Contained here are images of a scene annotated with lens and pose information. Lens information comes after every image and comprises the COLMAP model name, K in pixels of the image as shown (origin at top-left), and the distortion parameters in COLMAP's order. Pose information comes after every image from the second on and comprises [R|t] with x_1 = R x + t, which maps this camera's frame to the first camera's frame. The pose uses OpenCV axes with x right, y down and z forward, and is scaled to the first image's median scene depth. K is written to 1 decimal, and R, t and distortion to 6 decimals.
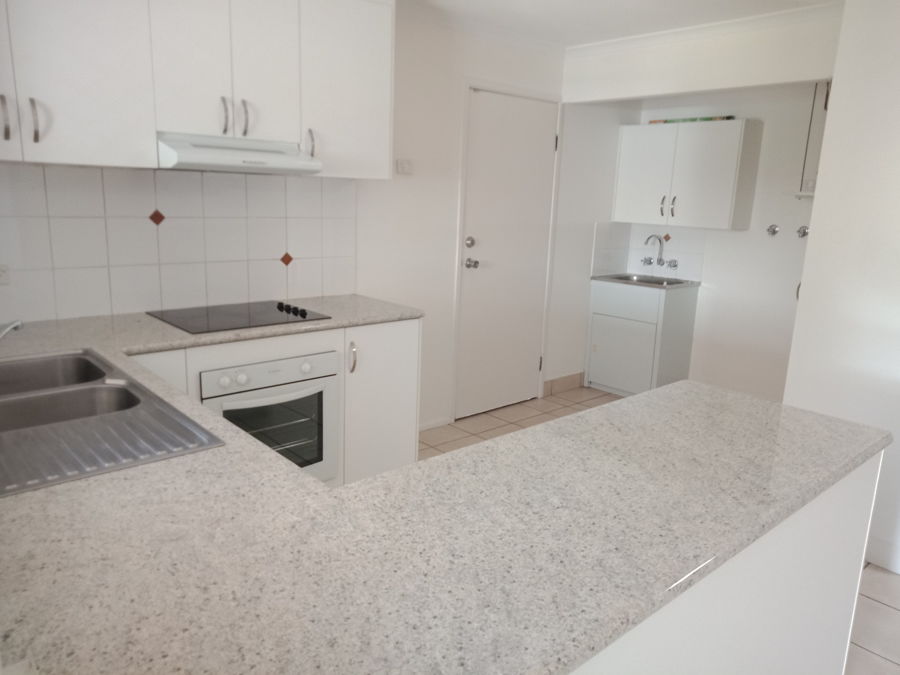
lens RADIAL K [[673.4, 0, 447.6], [0, 673.4, 335.2], [0, 0, 1]] dist [0.006378, -0.001536]
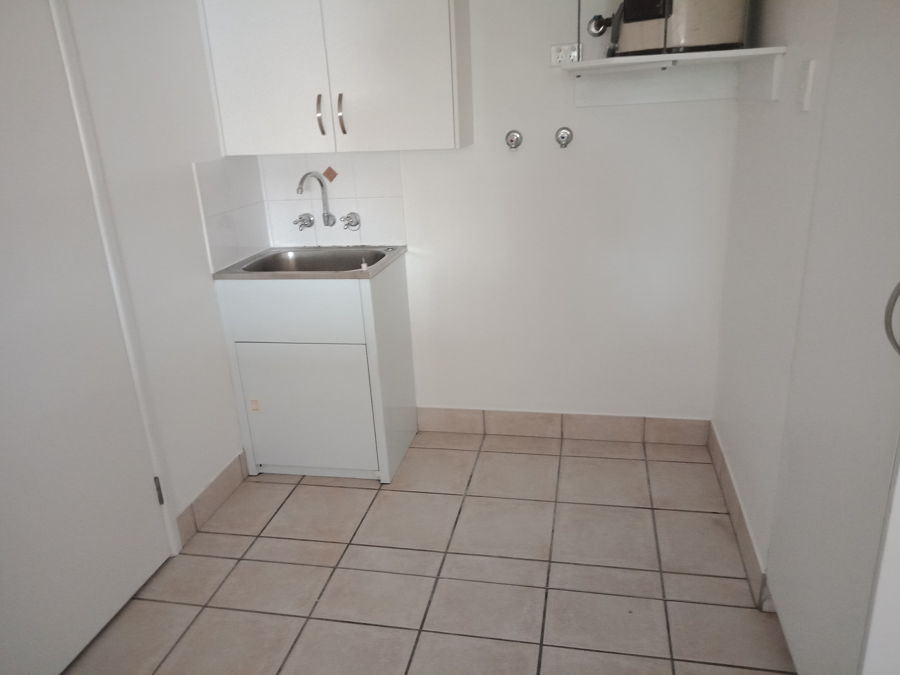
lens RADIAL K [[673.4, 0, 445.0], [0, 673.4, 341.4], [0, 0, 1]] dist [0.006378, -0.001536]
pose [[0.811746, -0.268645, 0.518554, 0.081403], [0.200281, 0.962128, 0.184926, -0.096954], [-0.548595, -0.046257, 0.834808, 0.488451]]
